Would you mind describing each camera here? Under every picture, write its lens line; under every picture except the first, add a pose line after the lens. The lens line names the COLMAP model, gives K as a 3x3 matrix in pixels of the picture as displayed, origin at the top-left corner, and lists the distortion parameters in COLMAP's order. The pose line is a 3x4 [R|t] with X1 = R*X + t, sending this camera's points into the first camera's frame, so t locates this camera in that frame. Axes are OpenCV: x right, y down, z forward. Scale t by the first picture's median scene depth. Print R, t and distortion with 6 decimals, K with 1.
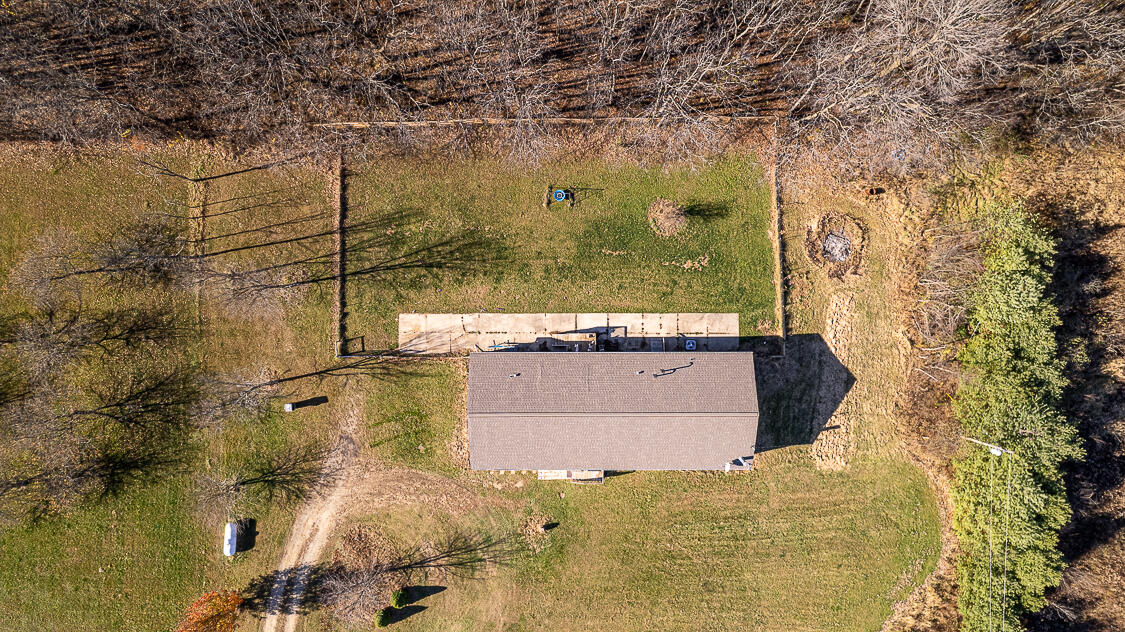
lens RADIAL K [[717.0, 0, 565.4], [0, 717.0, 318.7], [0, 0, 1]] dist [-0.062991, 0.051528]
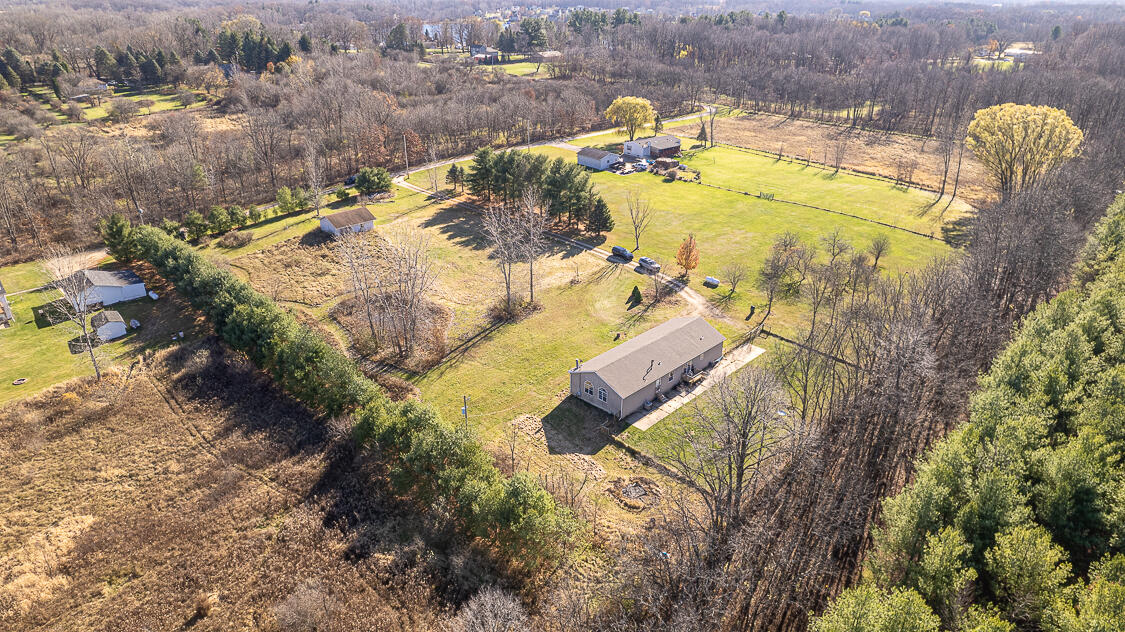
lens RADIAL K [[717.0, 0, 565.4], [0, 717.0, 318.7], [0, 0, 1]] dist [-0.062991, 0.051528]
pose [[-0.698707, 0.305966, -0.646679, 1.203754], [-0.715335, -0.311704, 0.625409, -0.715899], [-0.010218, 0.899570, 0.436658, 0.179880]]
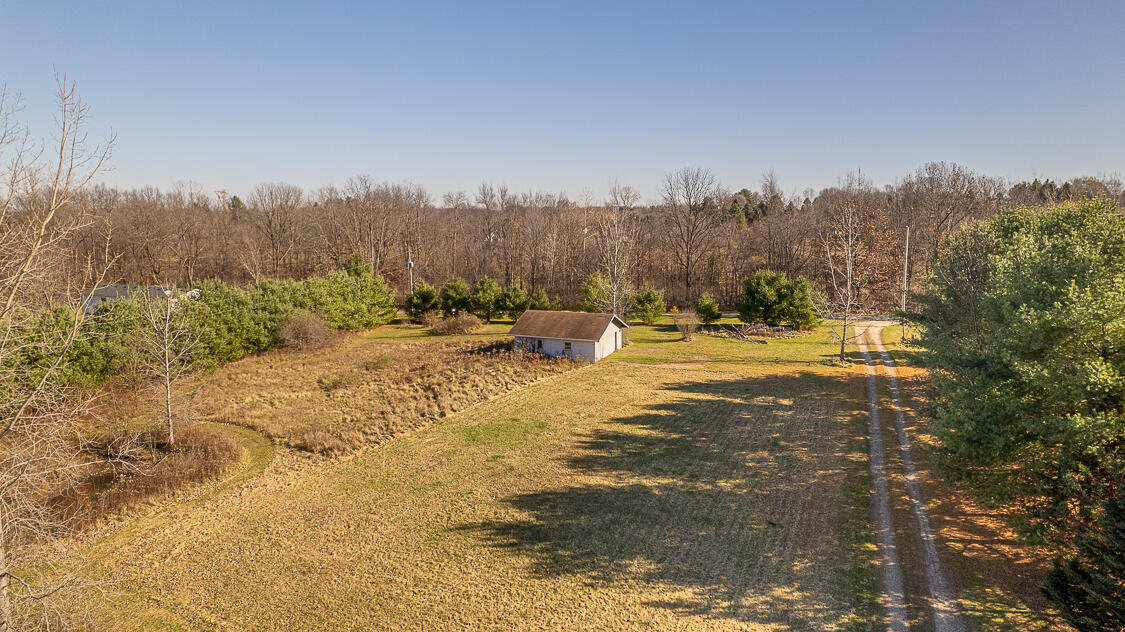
lens RADIAL K [[717.0, 0, 565.4], [0, 717.0, 318.7], [0, 0, 1]] dist [-0.062991, 0.051528]
pose [[-0.930832, -0.049179, 0.362123, -0.377946], [0.365330, -0.150279, 0.918667, 0.407708], [0.009240, 0.987420, 0.157852, 0.752847]]
